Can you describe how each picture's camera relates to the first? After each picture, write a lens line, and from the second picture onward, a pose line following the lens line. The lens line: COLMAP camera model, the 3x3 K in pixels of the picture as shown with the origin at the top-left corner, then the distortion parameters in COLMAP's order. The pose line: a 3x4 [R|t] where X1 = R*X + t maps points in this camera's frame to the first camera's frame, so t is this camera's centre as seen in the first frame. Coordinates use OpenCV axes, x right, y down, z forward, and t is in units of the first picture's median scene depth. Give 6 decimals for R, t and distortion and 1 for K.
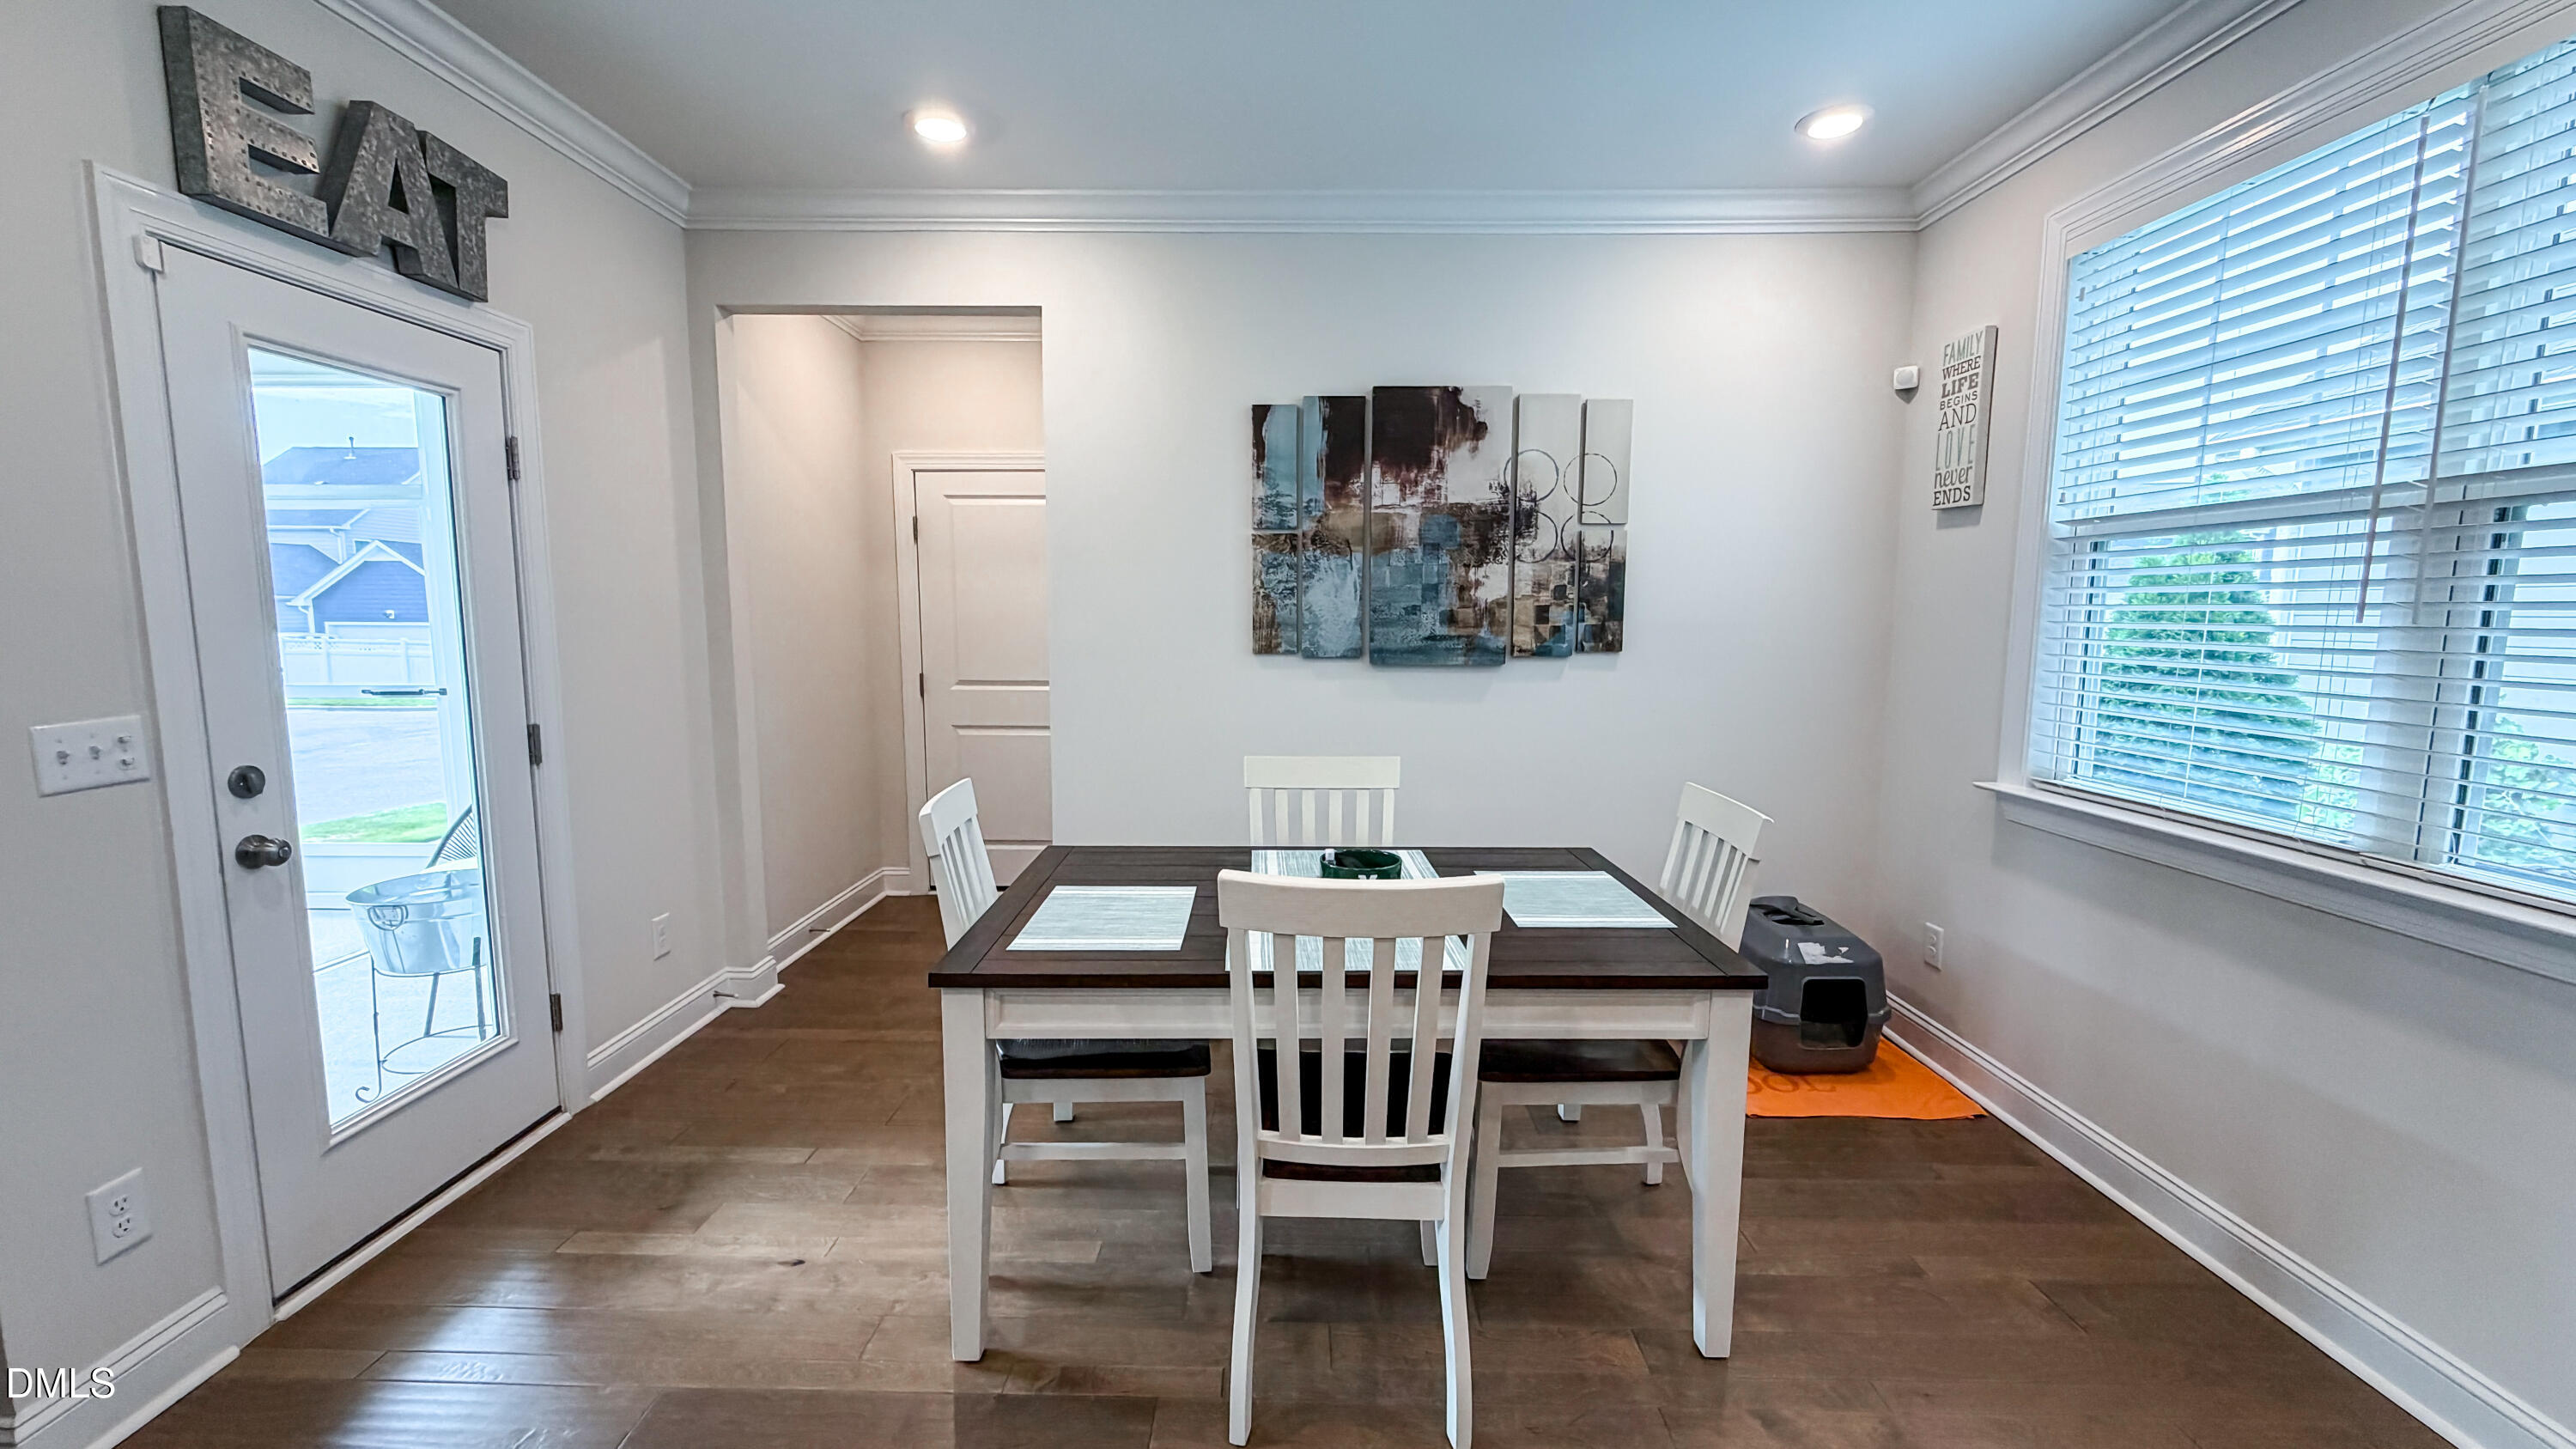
lens RADIAL K [[1019.9, 0, 1278.4], [0, 1019.9, 728.0], [0, 0, 1]] dist [0.000031, -0.000139]
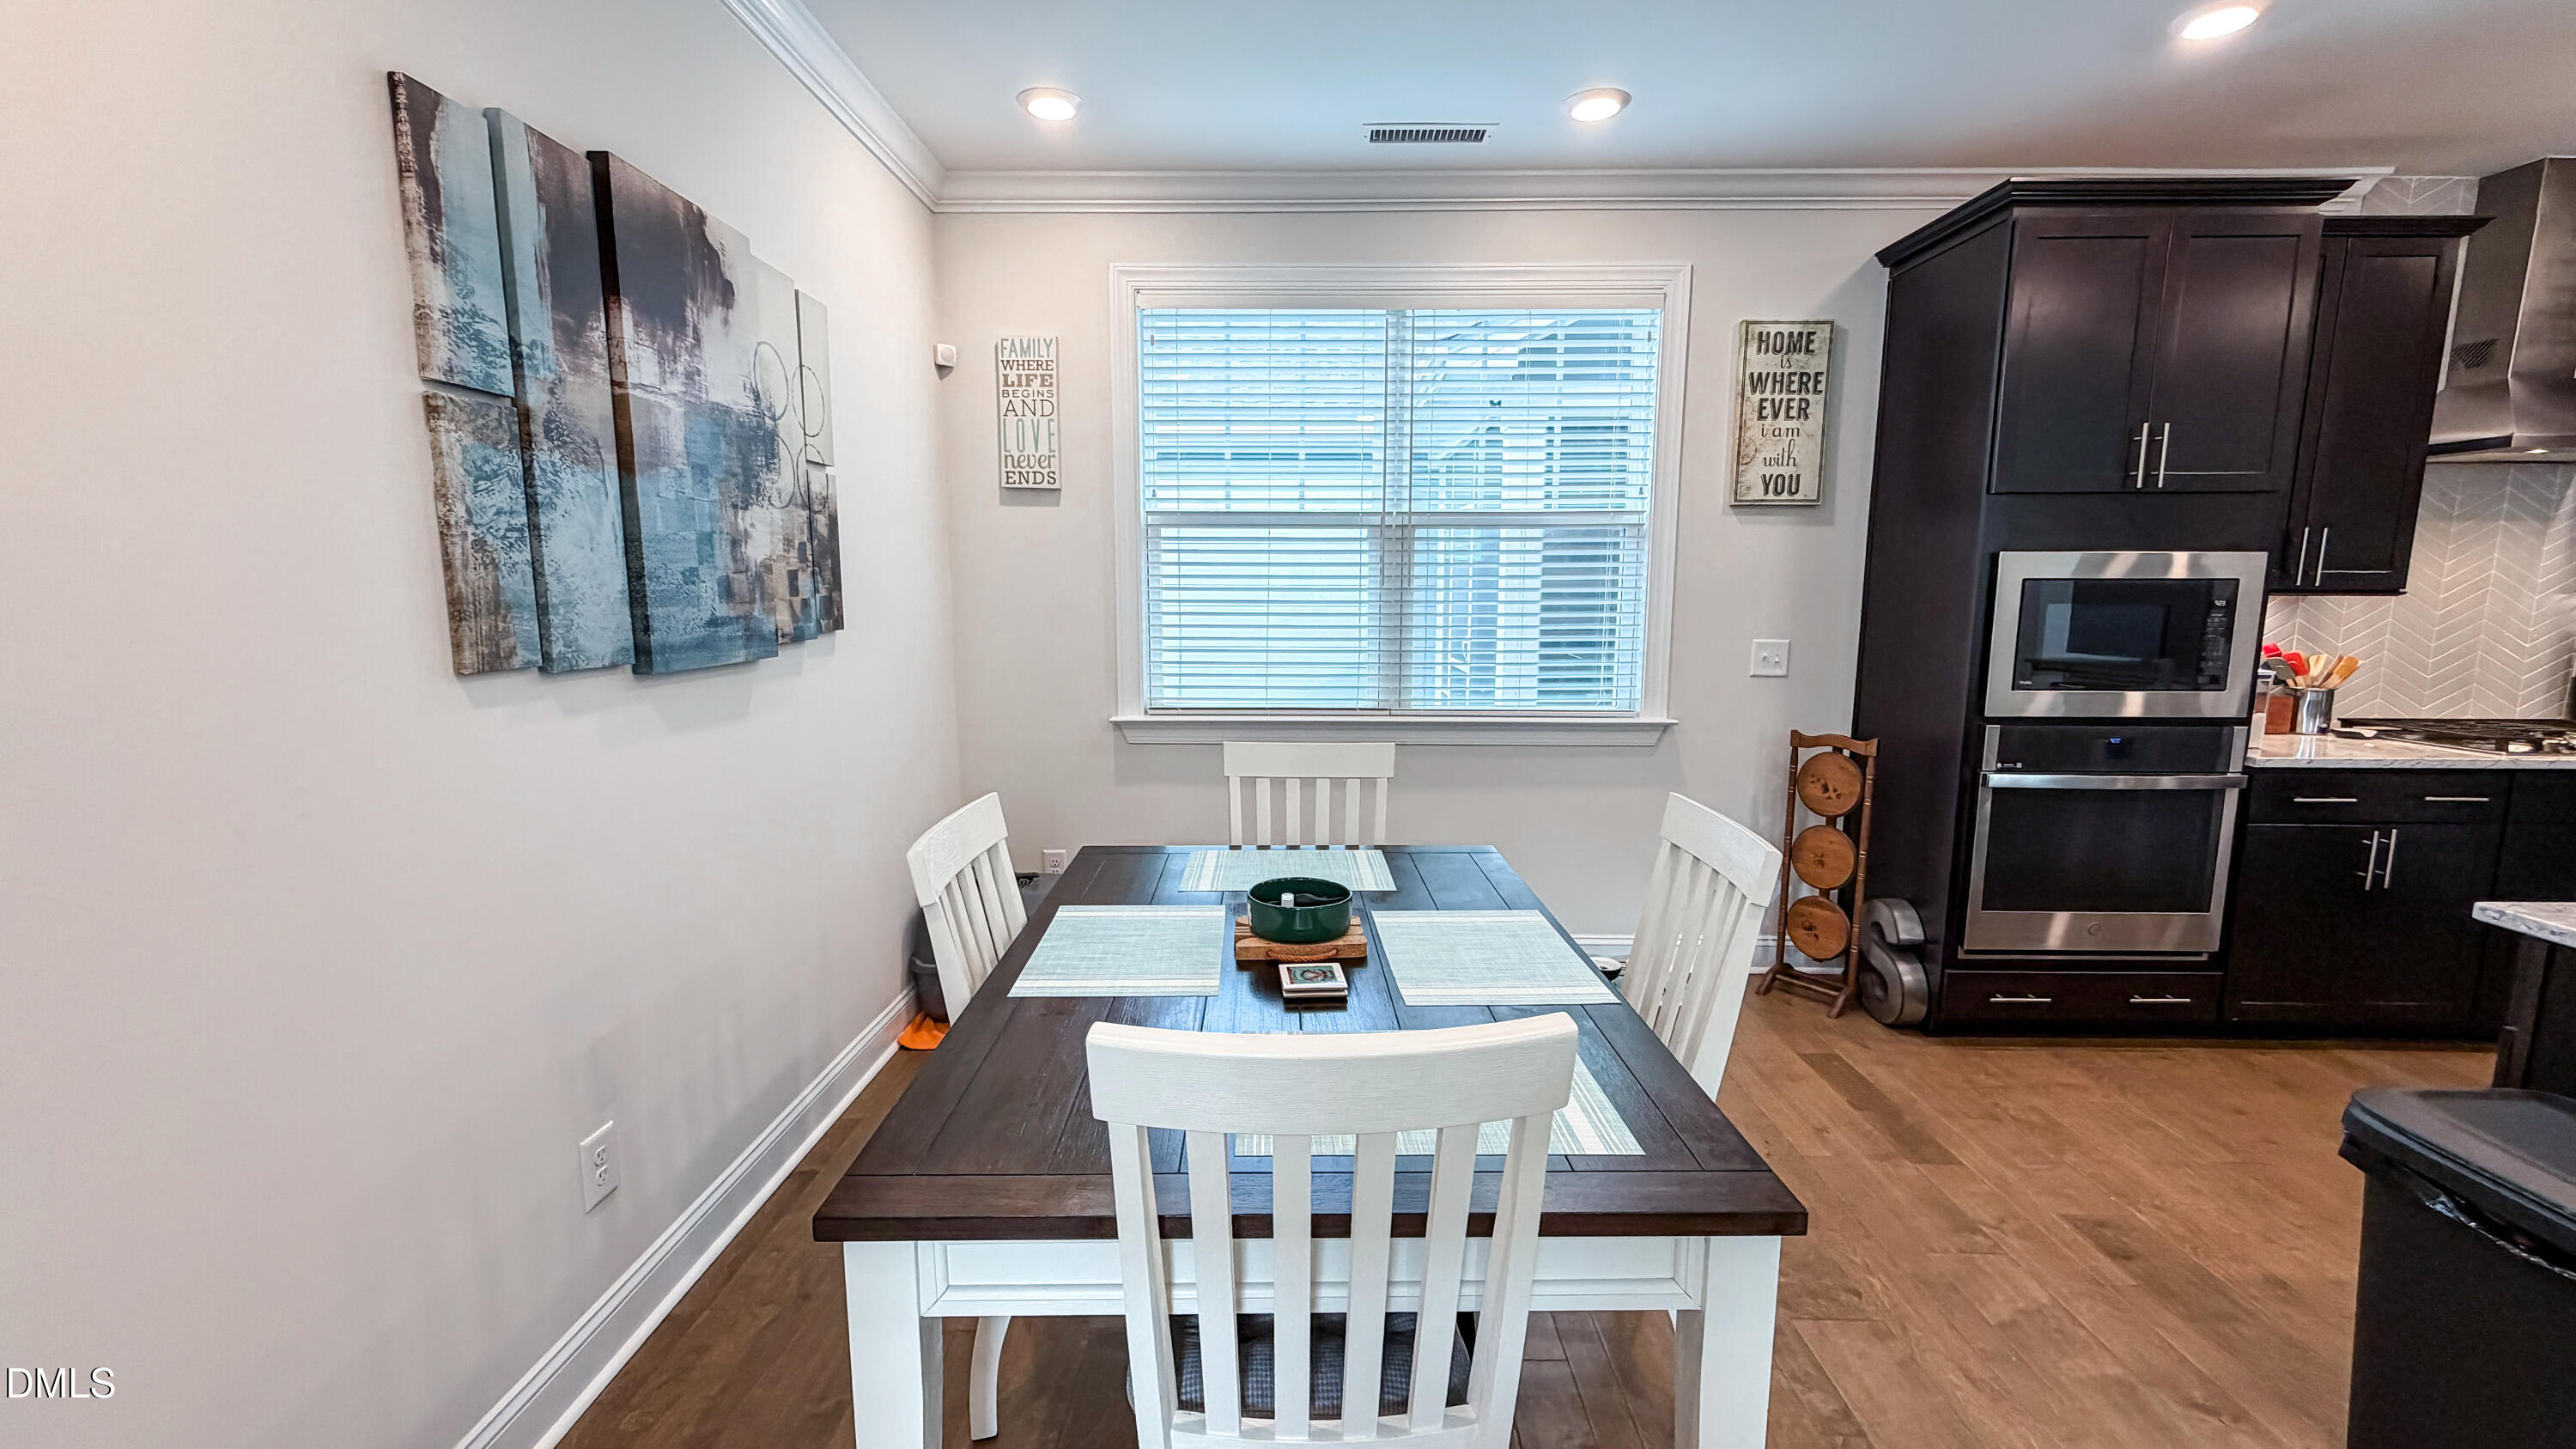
lens RADIAL K [[1019.9, 0, 1278.4], [0, 1019.9, 728.0], [0, 0, 1]] dist [0.000031, -0.000139]
pose [[0.001356, -0.143430, 0.989660, -0.465347], [0.117865, 0.982785, 0.142272, -0.073771], [-0.993029, 0.116453, 0.018238, 0.668155]]
